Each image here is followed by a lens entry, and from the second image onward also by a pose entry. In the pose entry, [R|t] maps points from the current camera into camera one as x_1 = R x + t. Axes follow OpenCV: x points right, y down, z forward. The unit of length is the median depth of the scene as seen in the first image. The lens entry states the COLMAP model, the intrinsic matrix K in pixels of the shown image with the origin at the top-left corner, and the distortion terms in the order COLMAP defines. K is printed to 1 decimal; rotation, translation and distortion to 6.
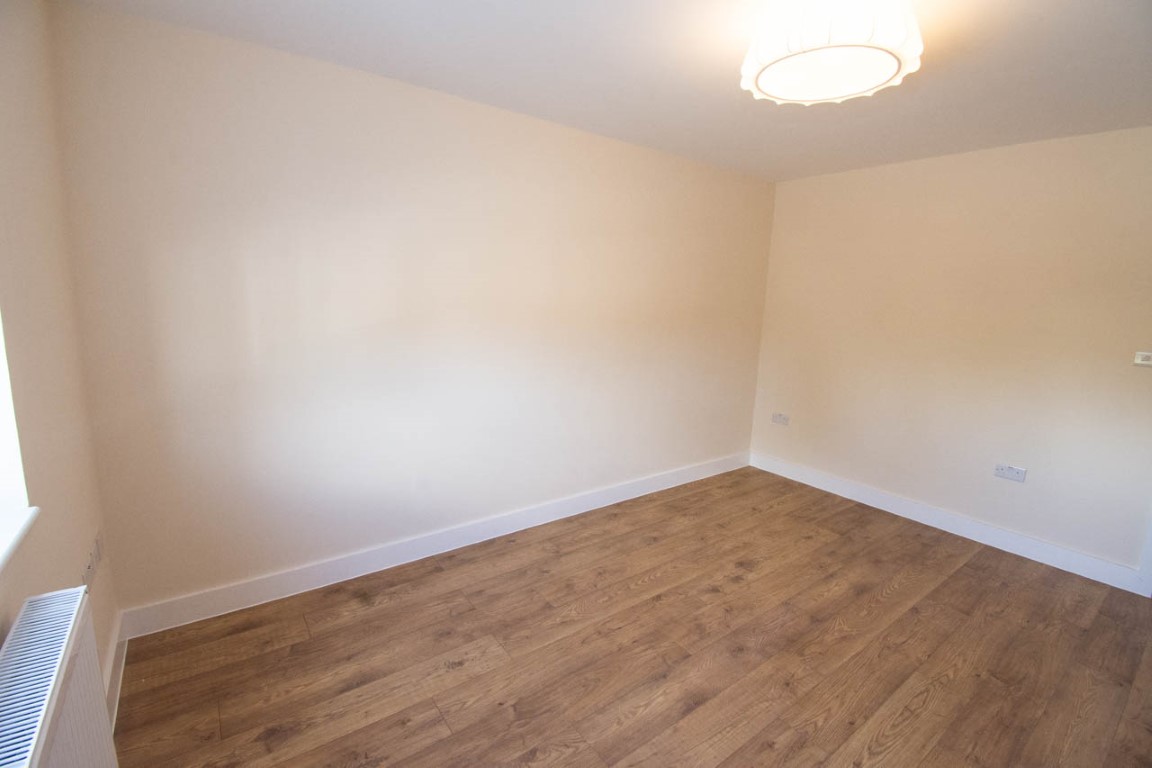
lens RADIAL K [[509.2, 0, 579.4], [0, 509.2, 380.4], [0, 0, 1]] dist [0.013143, -0.022662]
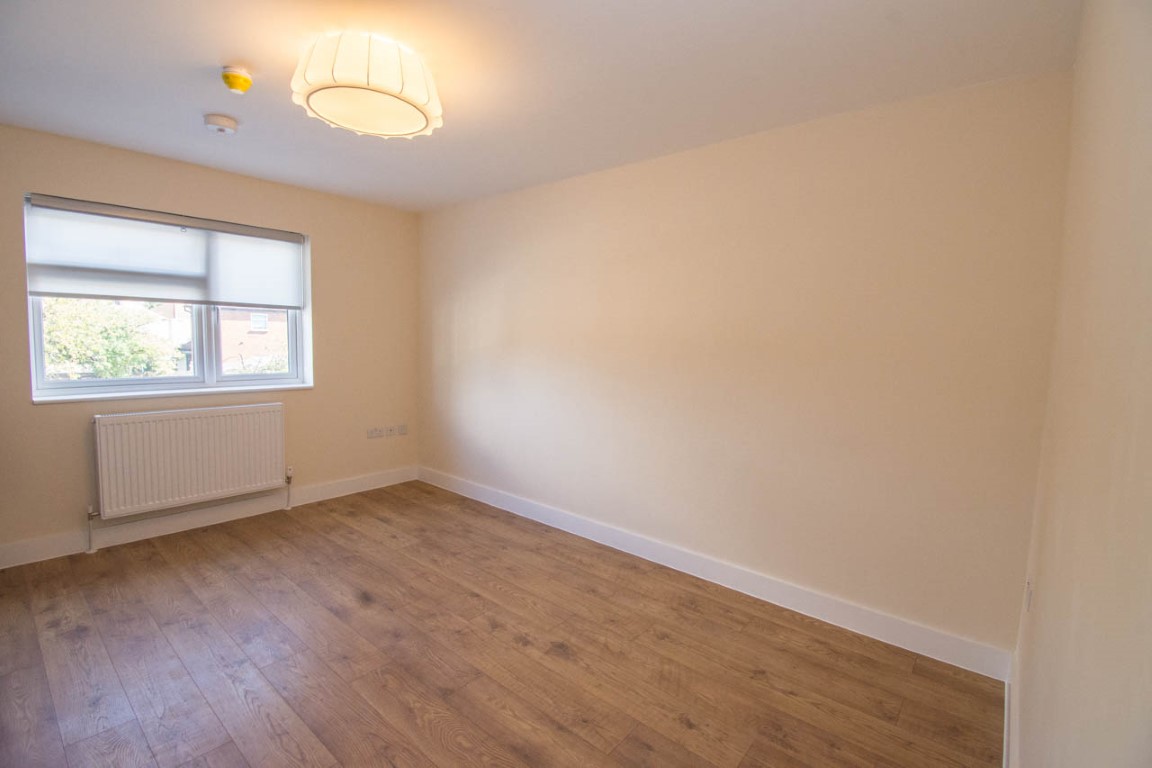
lens RADIAL K [[509.2, 0, 579.4], [0, 509.2, 380.4], [0, 0, 1]] dist [0.013143, -0.022662]
pose [[0.240351, 0.054398, -0.969160, 1.208557], [-0.183592, 0.982955, 0.009642, -0.061318], [0.953166, 0.175613, 0.246242, 0.869718]]
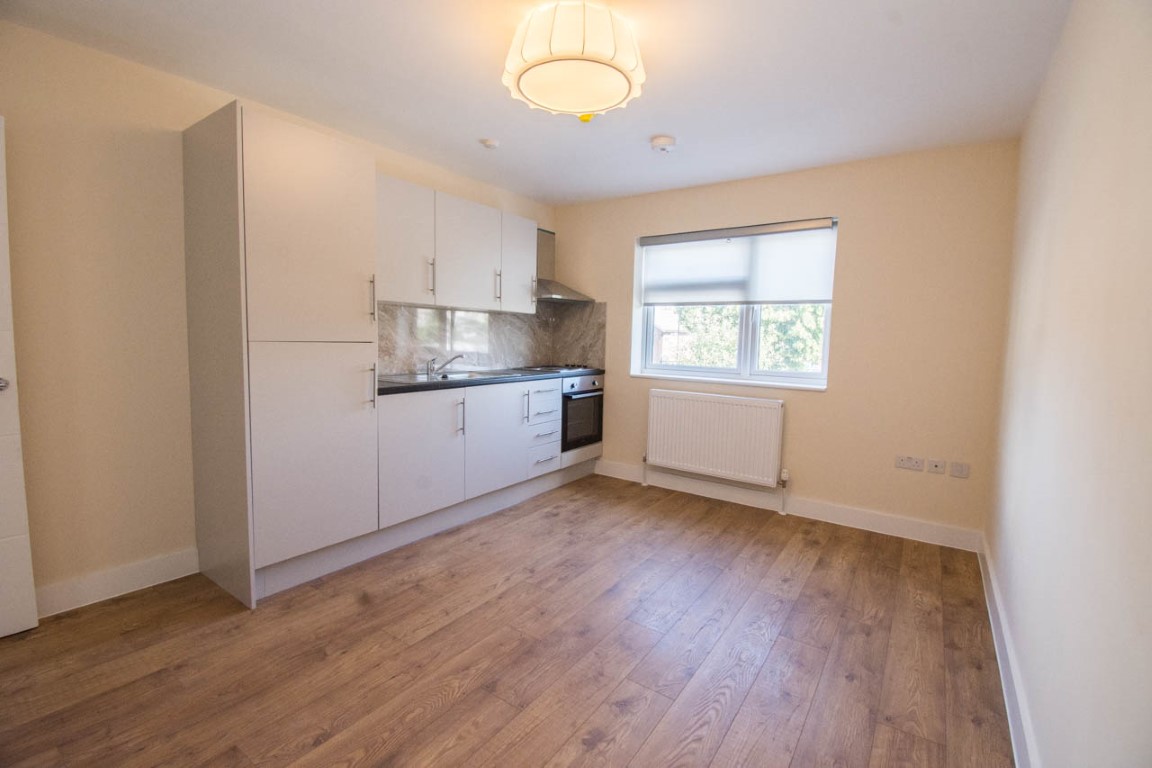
lens RADIAL K [[509.2, 0, 579.4], [0, 509.2, 380.4], [0, 0, 1]] dist [0.013143, -0.022662]
pose [[-0.944445, -0.027415, -0.327523, 0.568444], [-0.110406, 0.965072, 0.237586, -0.155696], [0.309570, 0.260547, -0.914484, 1.534189]]
